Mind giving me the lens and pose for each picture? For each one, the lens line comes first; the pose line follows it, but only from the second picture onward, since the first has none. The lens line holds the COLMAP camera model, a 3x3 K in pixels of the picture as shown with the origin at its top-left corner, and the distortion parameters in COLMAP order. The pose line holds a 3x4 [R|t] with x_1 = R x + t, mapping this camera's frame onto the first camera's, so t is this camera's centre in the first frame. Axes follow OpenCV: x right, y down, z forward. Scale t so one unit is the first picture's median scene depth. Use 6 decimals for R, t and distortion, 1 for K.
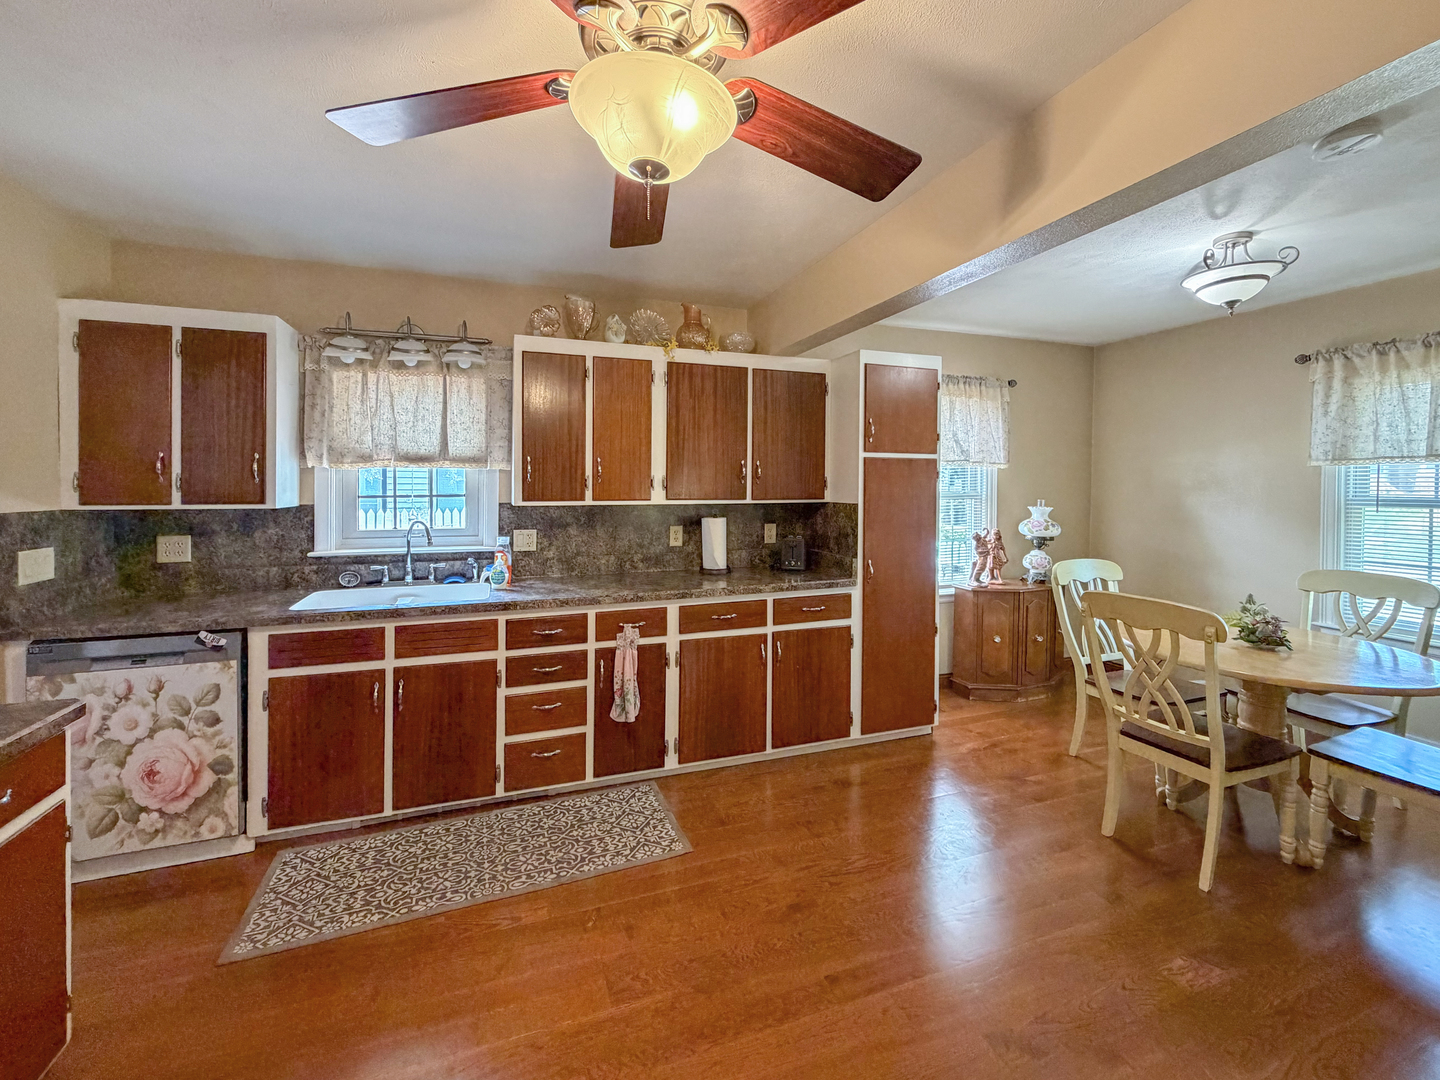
lens RADIAL K [[606.8, 0, 712.8], [0, 606.8, 487.4], [0, 0, 1]] dist [0.001449, 0.000483]
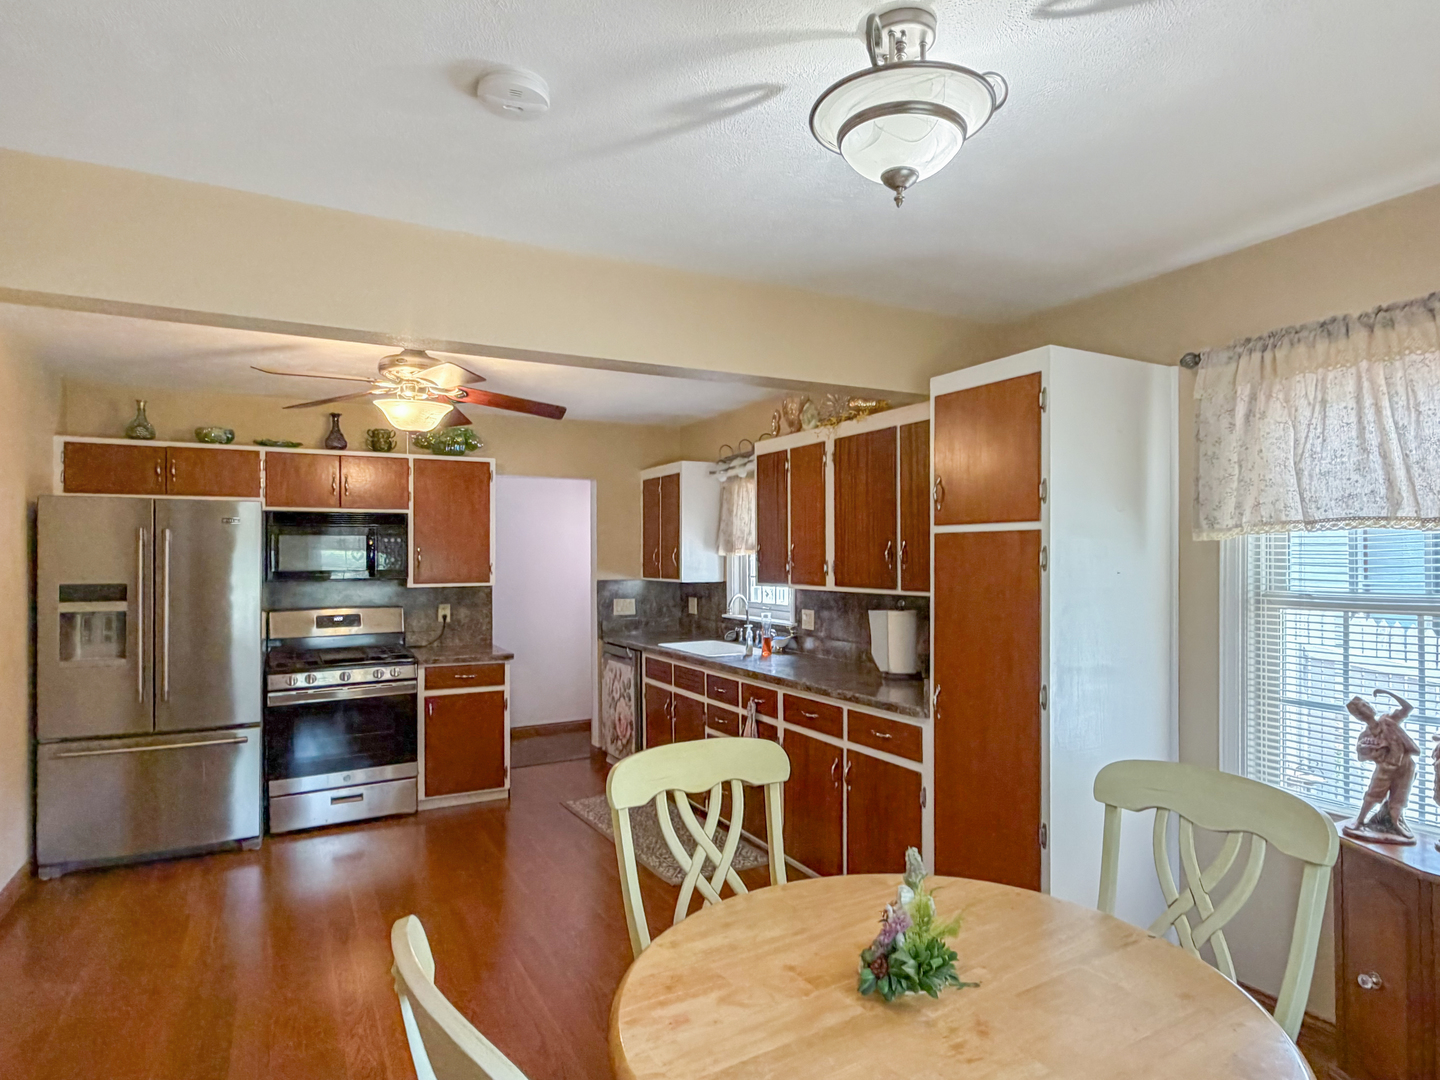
lens RADIAL K [[826.8, 0, 720.0], [0, 826.8, 540.0], [0, 0, 1]] dist [0.036838, 0.000452]
pose [[0.146281, -0.024877, -0.988930, 1.147827], [-0.006672, 0.999636, -0.026134, -0.016066], [0.989221, 0.010421, 0.146062, 0.626028]]
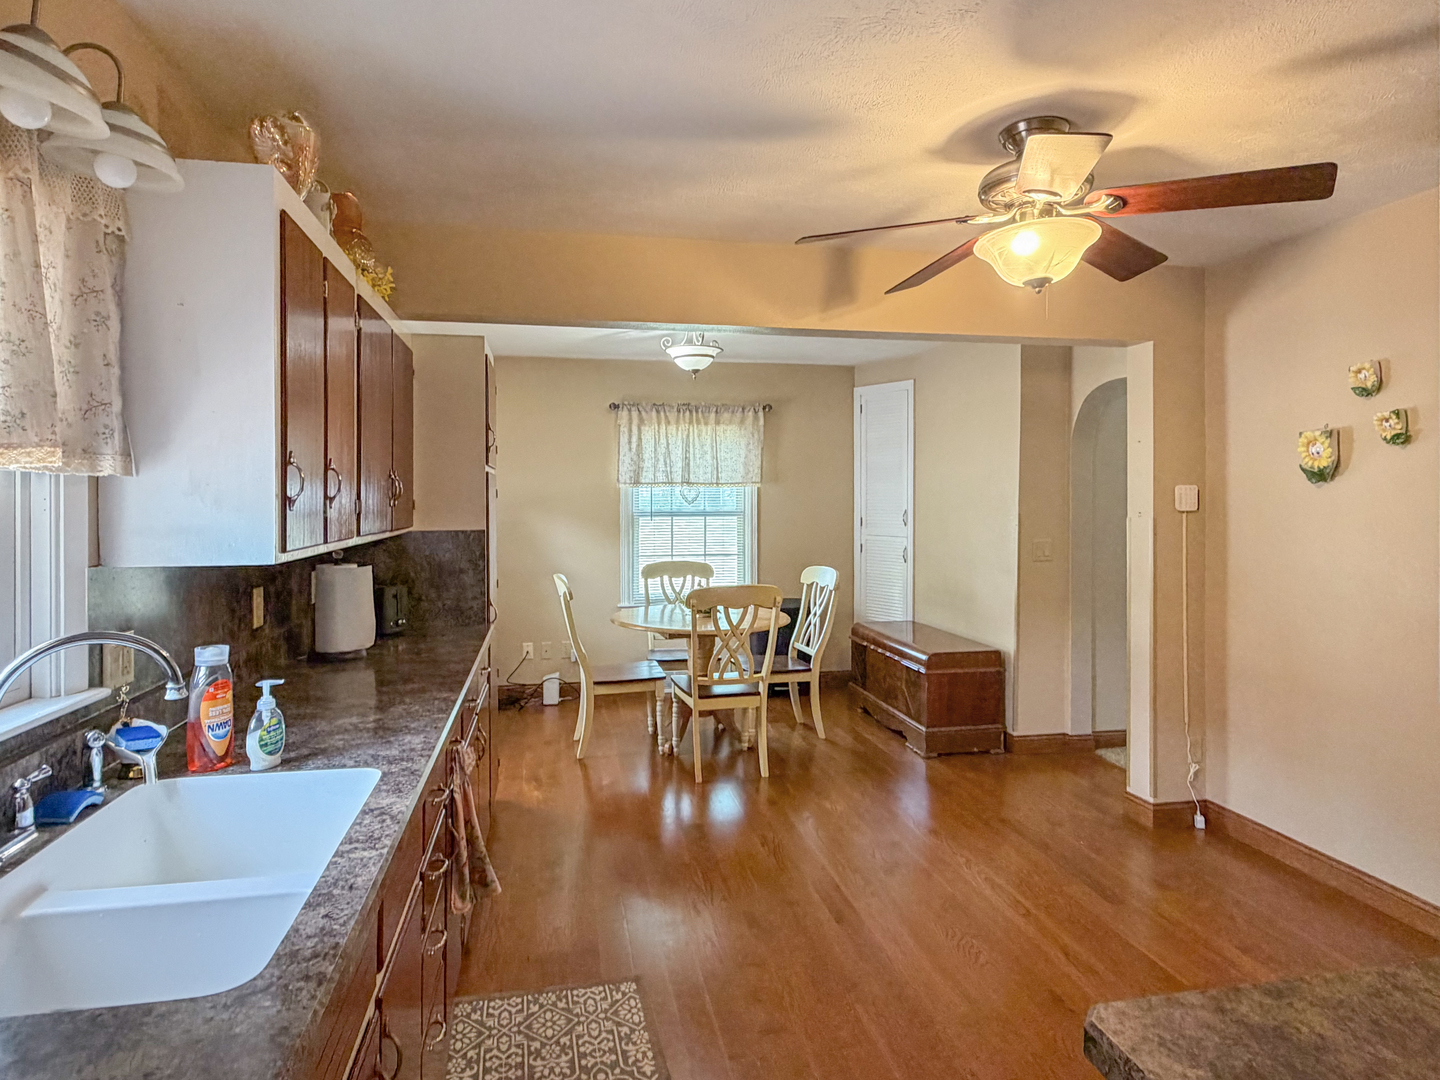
lens RADIAL K [[812.5, 0, 716.7], [0, 812.5, 499.9], [0, 0, 1]] dist [-0.001766, -0.000504]
pose [[0.147177, -0.003971, 0.989102, -0.764464], [0.013723, 0.999904, 0.001972, -0.009545], [-0.989015, 0.013283, 0.147217, 0.543593]]
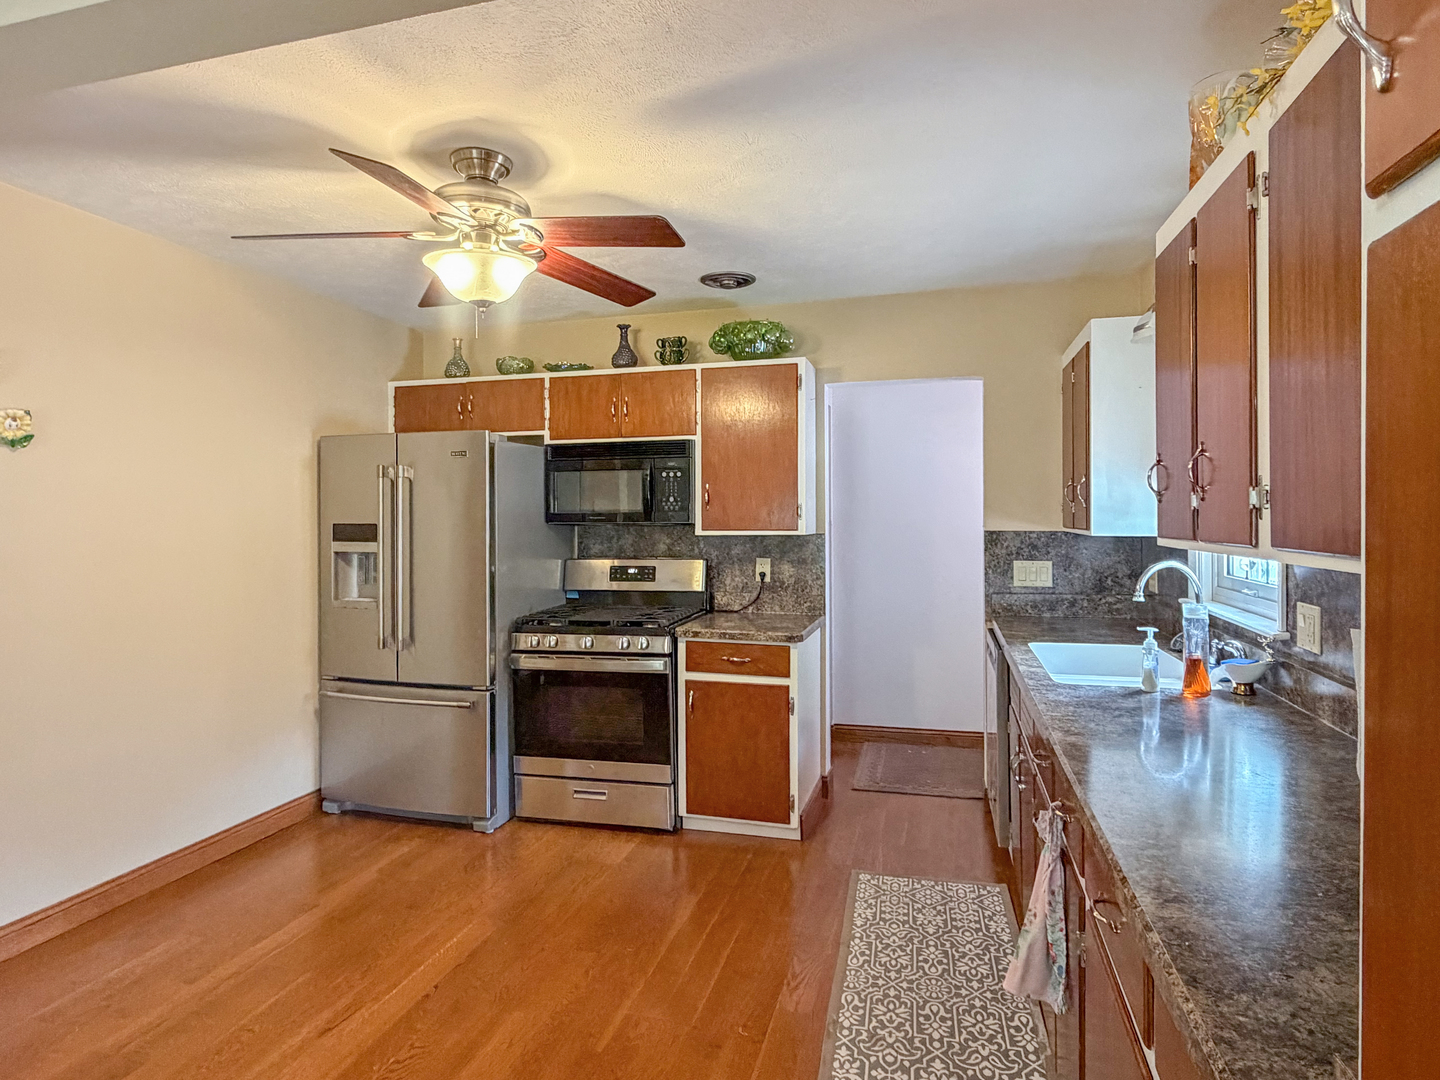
lens RADIAL K [[803.6, 0, 717.2], [0, 803.6, 514.0], [0, 0, 1]] dist [0.002426, 0.000195]
pose [[-0.575408, -0.002364, -0.817863, 0.441087], [-0.005247, 0.999986, 0.000801, 0.004857], [0.817850, 0.004752, -0.575412, 0.982948]]
